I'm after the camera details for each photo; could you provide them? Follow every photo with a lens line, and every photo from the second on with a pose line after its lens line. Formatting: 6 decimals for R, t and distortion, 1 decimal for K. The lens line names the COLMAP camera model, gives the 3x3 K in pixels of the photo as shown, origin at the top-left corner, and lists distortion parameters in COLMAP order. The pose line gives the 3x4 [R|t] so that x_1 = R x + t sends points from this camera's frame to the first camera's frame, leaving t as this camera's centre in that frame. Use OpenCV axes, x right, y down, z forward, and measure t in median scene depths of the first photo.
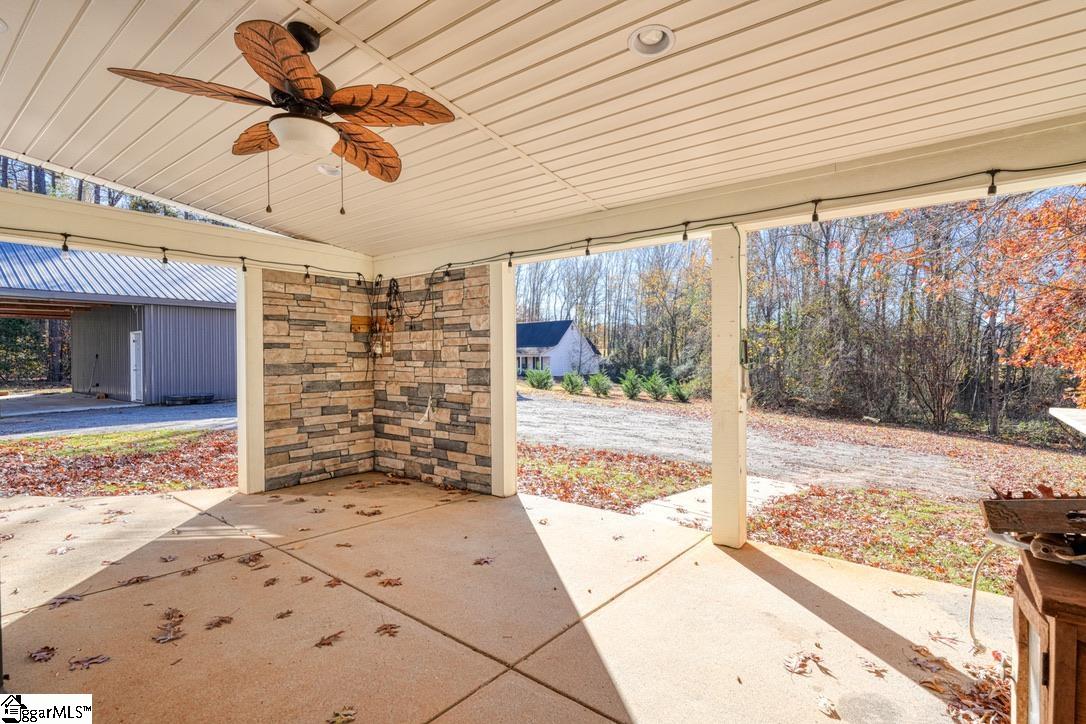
lens RADIAL K [[551.9, 0, 543.0], [0, 551.9, 362.0], [0, 0, 1]] dist [-0.003795, -0.000692]
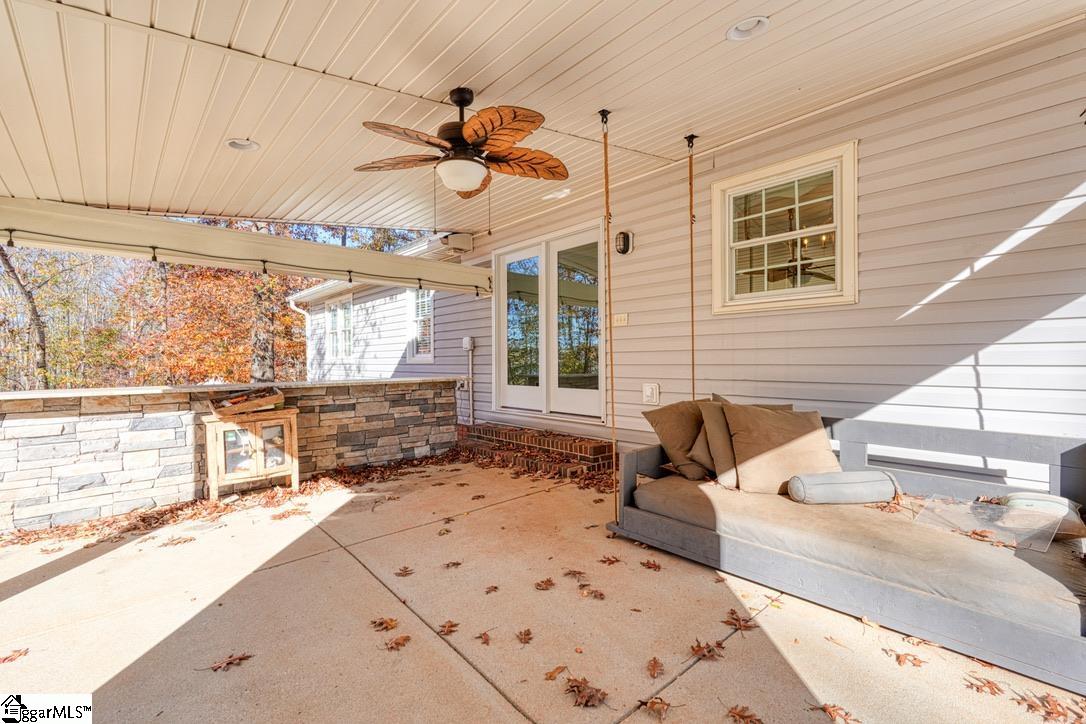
lens RADIAL K [[475.7, 0, 543.0], [0, 475.7, 362.0], [0, 0, 1]] dist [0.001995, 0.000330]
pose [[-0.986314, 0.010779, 0.164523, -0.655364], [0.013357, 0.999805, 0.014567, 0.000754], [-0.164334, 0.016566, -0.986266, 1.712506]]
